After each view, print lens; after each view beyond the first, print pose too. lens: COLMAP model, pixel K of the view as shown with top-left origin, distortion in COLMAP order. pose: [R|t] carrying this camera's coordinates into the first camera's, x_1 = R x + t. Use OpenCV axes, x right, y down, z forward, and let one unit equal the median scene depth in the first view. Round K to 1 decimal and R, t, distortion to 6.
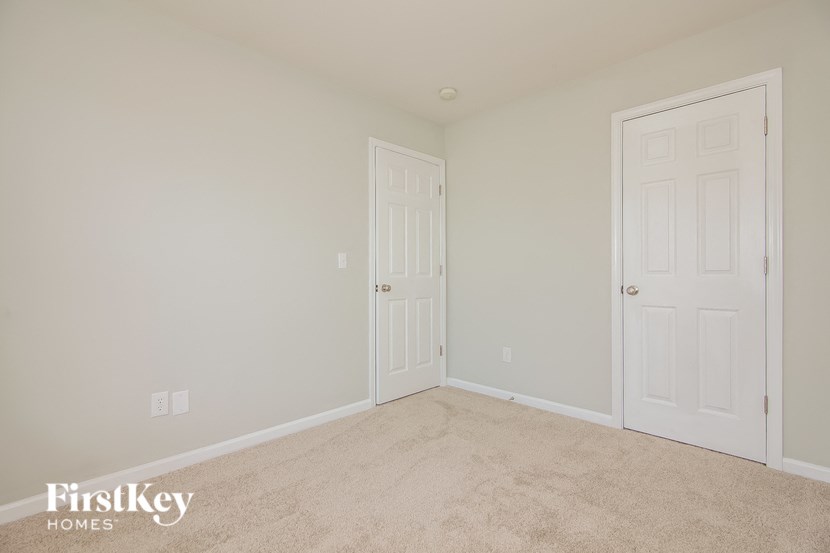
lens RADIAL K [[400.0, 0, 420.3], [0, 400.0, 274.9], [0, 0, 1]] dist [0.004428, -0.000303]
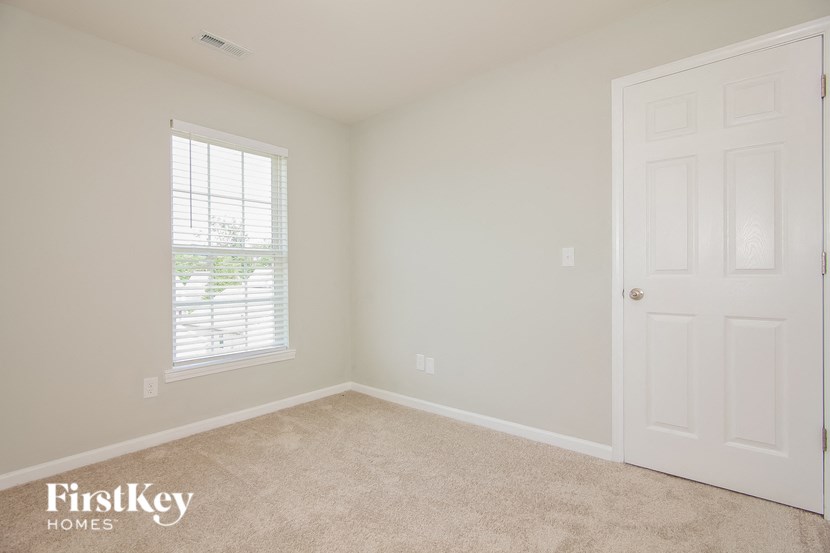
lens RADIAL K [[400.0, 0, 413.7], [0, 400.0, 278.6], [0, 0, 1]] dist [0.004428, -0.000303]
pose [[0.080116, 0.009233, -0.996743, 0.589629], [0.003215, 0.999950, 0.009521, -0.000294], [0.996780, -0.003967, 0.080082, 0.622355]]
